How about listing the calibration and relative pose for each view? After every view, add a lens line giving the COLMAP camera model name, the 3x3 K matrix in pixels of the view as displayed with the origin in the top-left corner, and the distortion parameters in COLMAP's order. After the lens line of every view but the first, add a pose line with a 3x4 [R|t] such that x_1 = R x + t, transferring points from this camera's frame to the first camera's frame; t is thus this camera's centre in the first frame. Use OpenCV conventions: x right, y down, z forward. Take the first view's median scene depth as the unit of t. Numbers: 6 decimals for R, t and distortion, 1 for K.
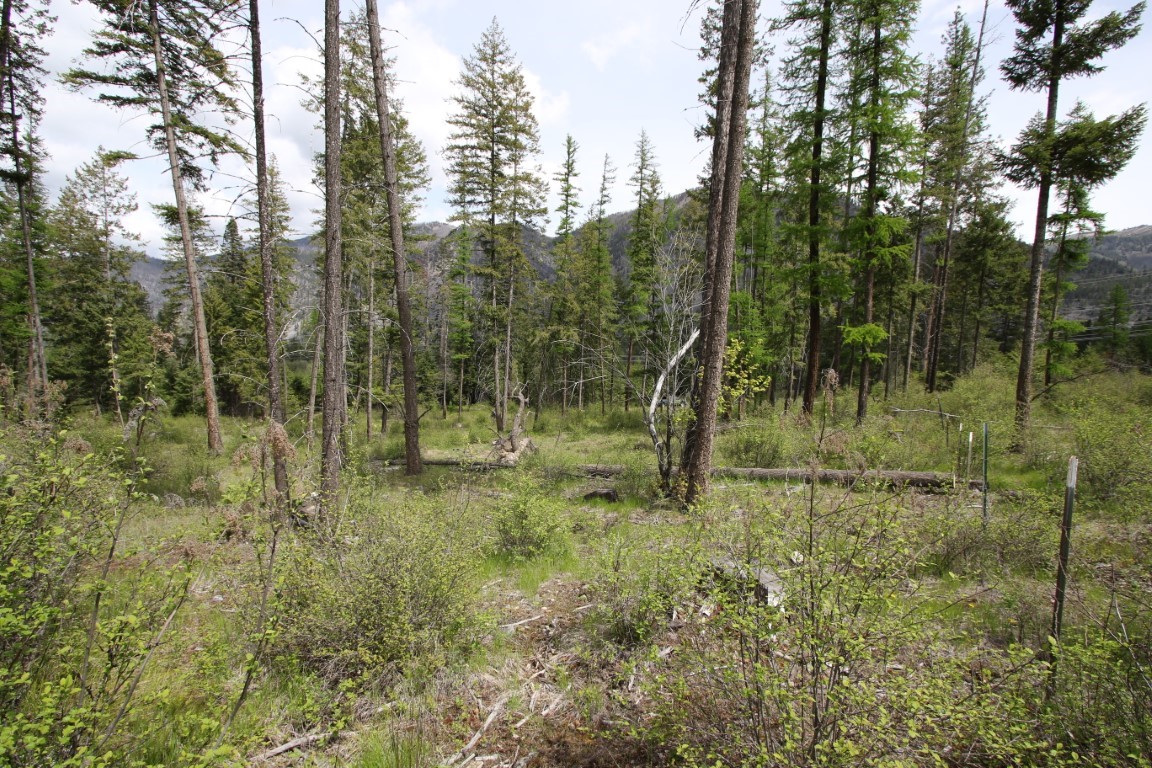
lens RADIAL K [[529.0, 0, 578.3], [0, 529.0, 388.7], [0, 0, 1]] dist [-0.018885, 0.003823]
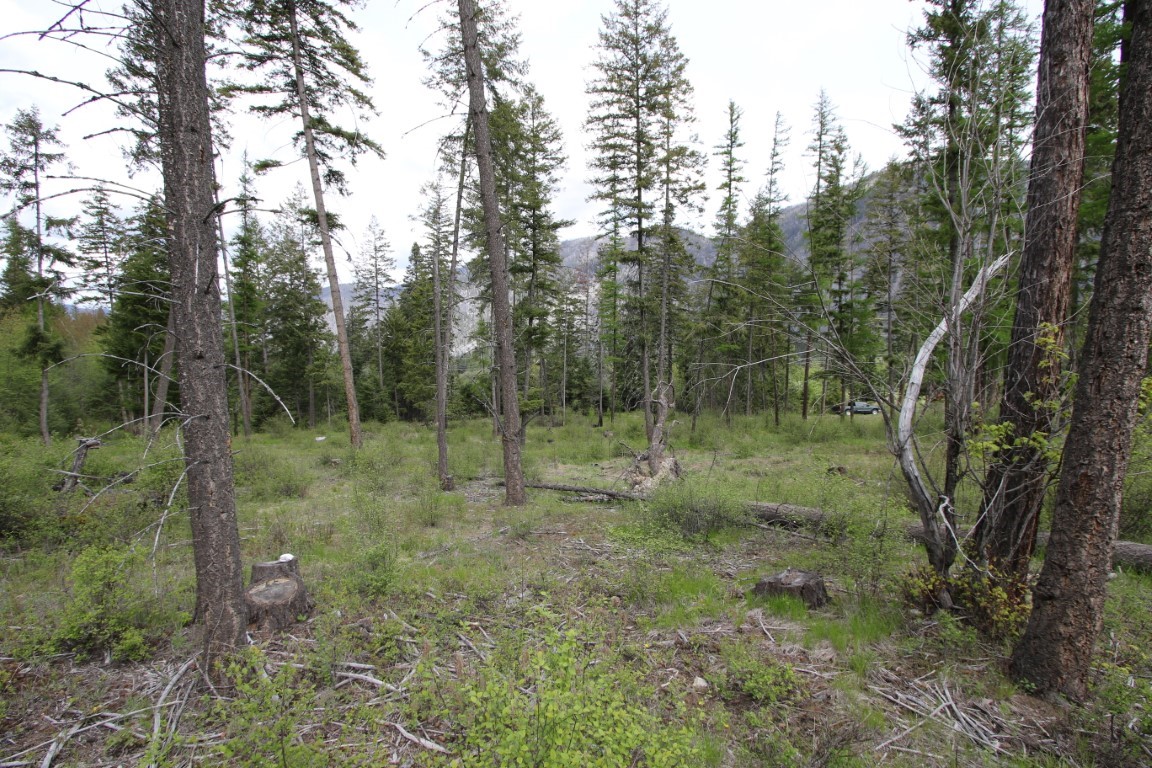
lens RADIAL K [[529.0, 0, 575.4], [0, 529.0, 381.8], [0, 0, 1]] dist [-0.018885, 0.003823]
pose [[0.950842, -0.012181, -0.309438, 0.001928], [0.003598, 0.999593, -0.028295, 0.005879], [0.309657, 0.025791, 0.950499, 0.165981]]
